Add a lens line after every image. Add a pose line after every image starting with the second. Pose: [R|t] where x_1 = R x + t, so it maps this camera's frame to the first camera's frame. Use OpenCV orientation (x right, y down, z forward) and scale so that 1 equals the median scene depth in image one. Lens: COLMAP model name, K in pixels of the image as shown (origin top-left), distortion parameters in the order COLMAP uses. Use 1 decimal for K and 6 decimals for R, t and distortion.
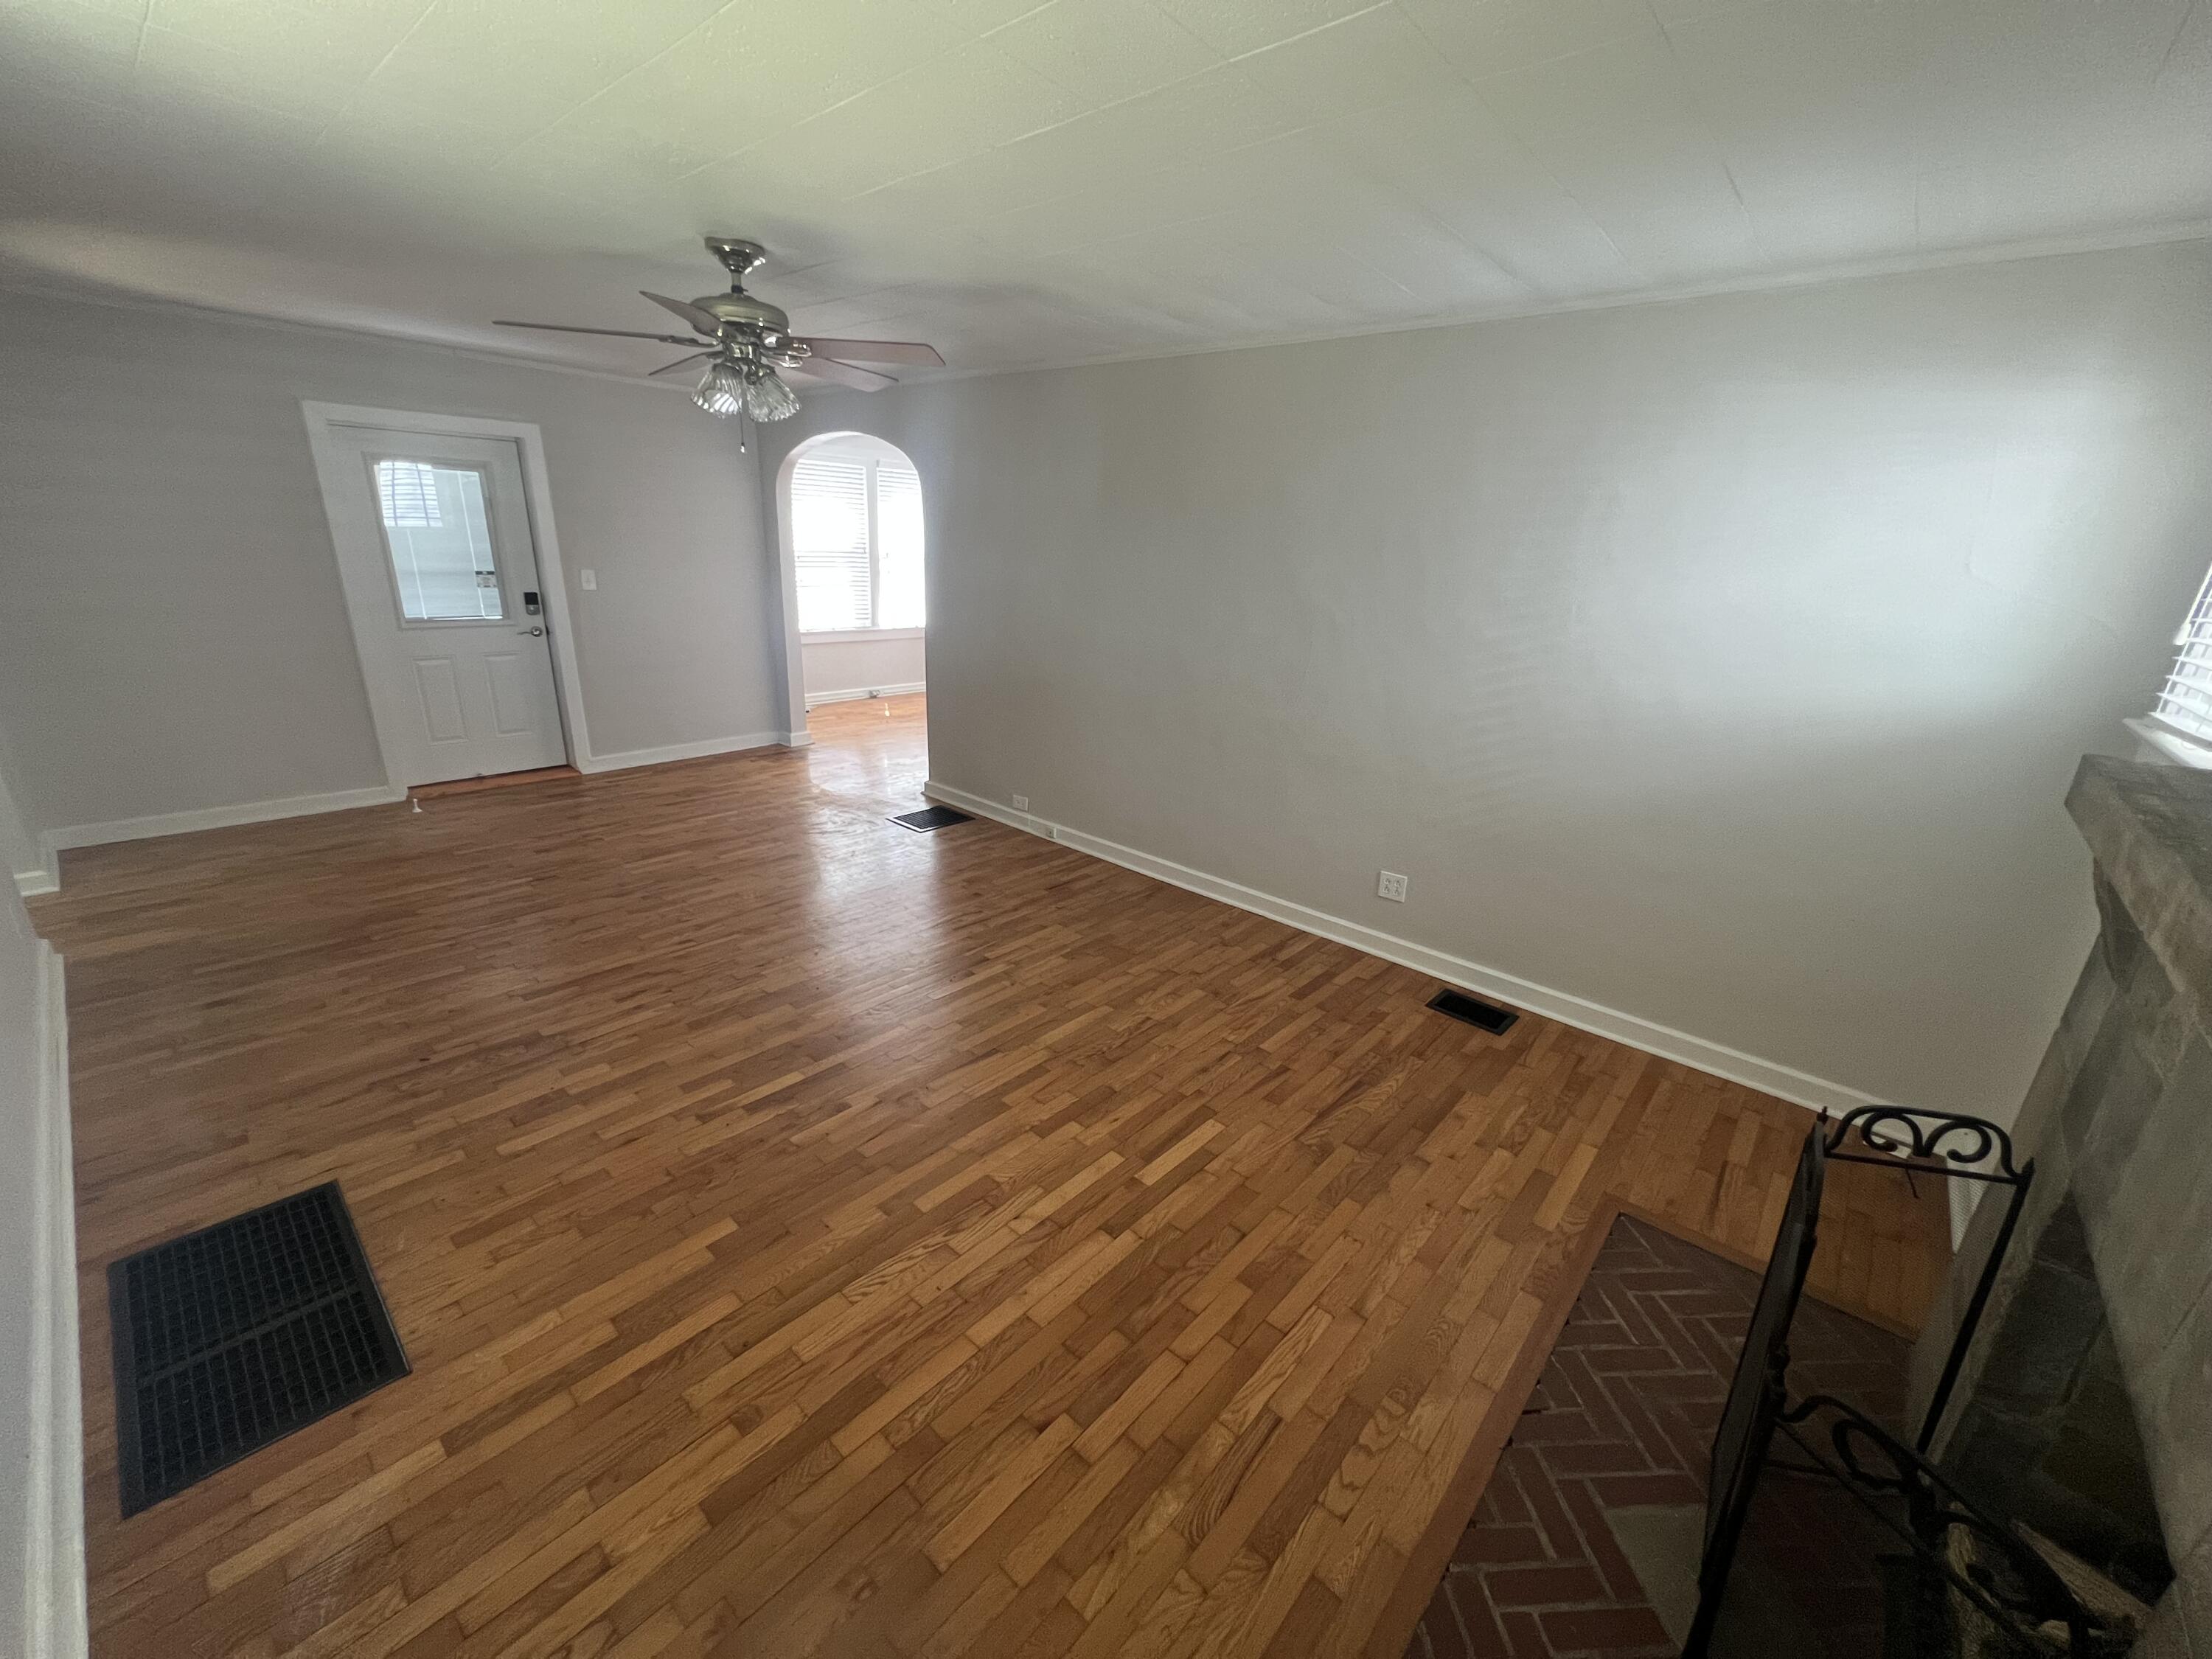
lens RADIAL K [[887.4, 0, 1111.2], [0, 887.4, 823.6], [0, 0, 1]] dist [-0.002322, -0.000358]
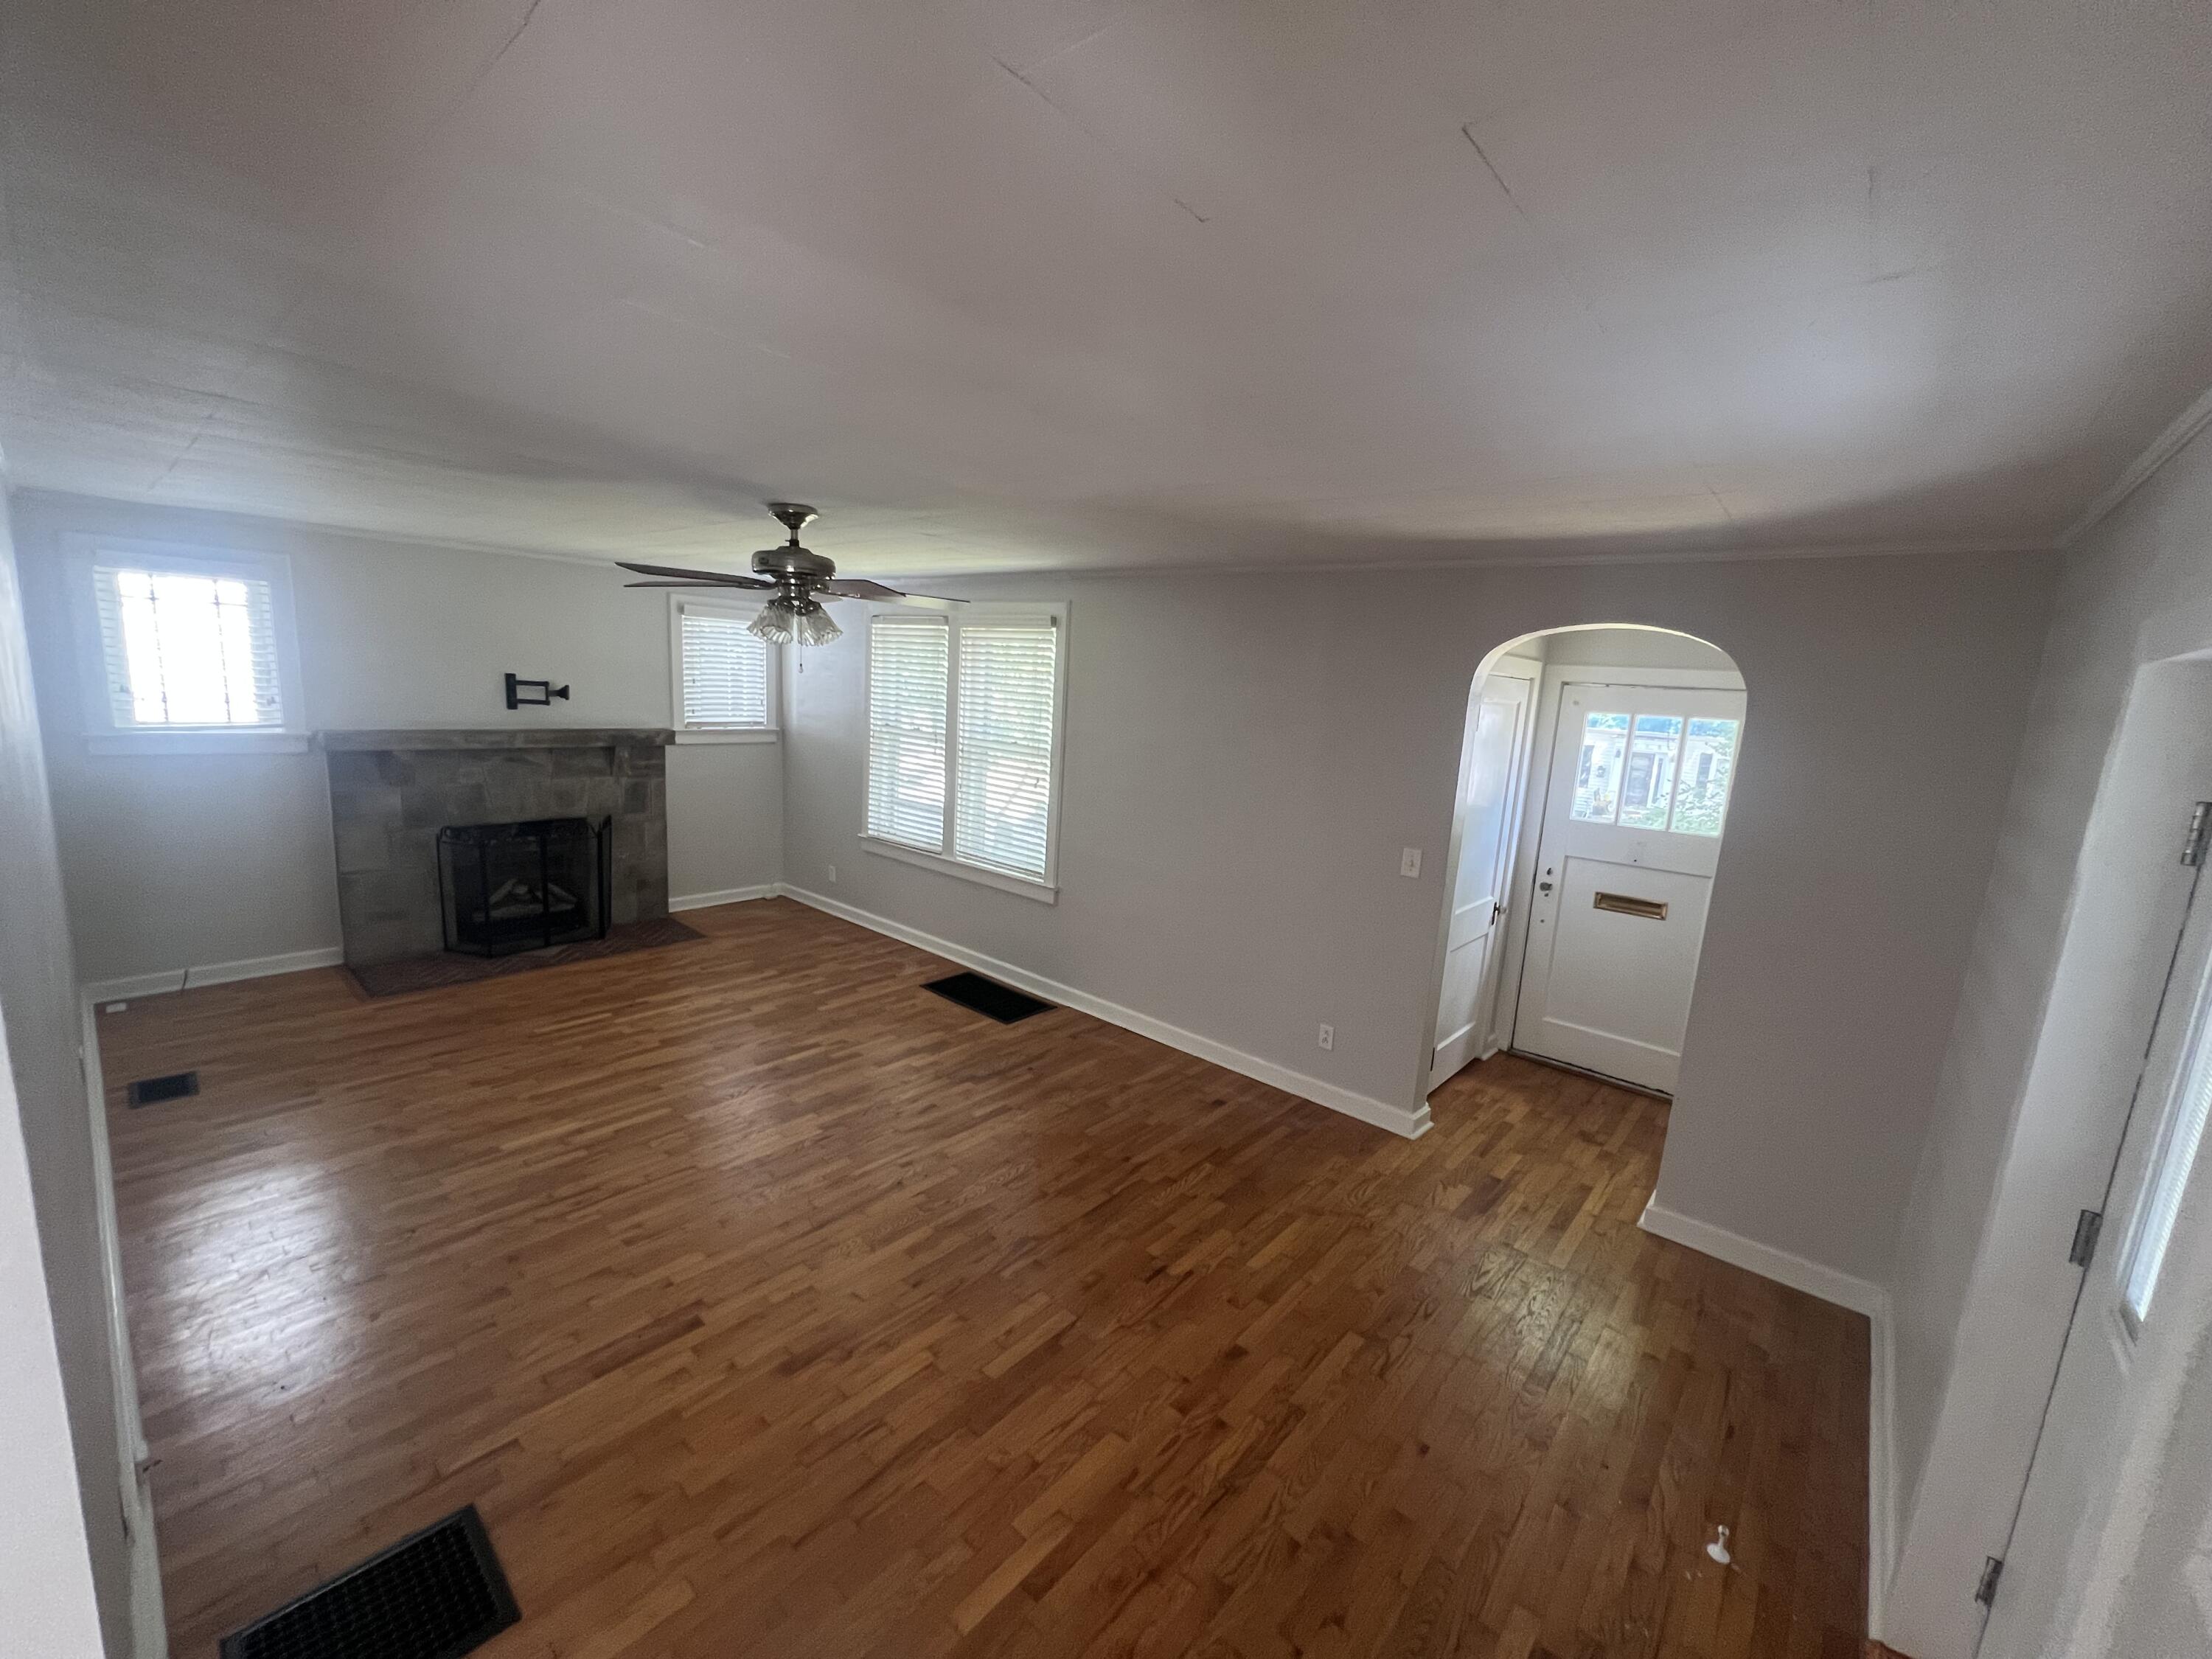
lens RADIAL K [[884.1, 0, 1102.1], [0, 884.1, 825.0], [0, 0, 1]] dist [0.001890, 0.000116]
pose [[-0.994368, -0.102479, -0.027027, -0.837476], [-0.103303, 0.880192, 0.463240, -0.866450], [-0.023683, 0.463423, -0.885821, 2.231214]]
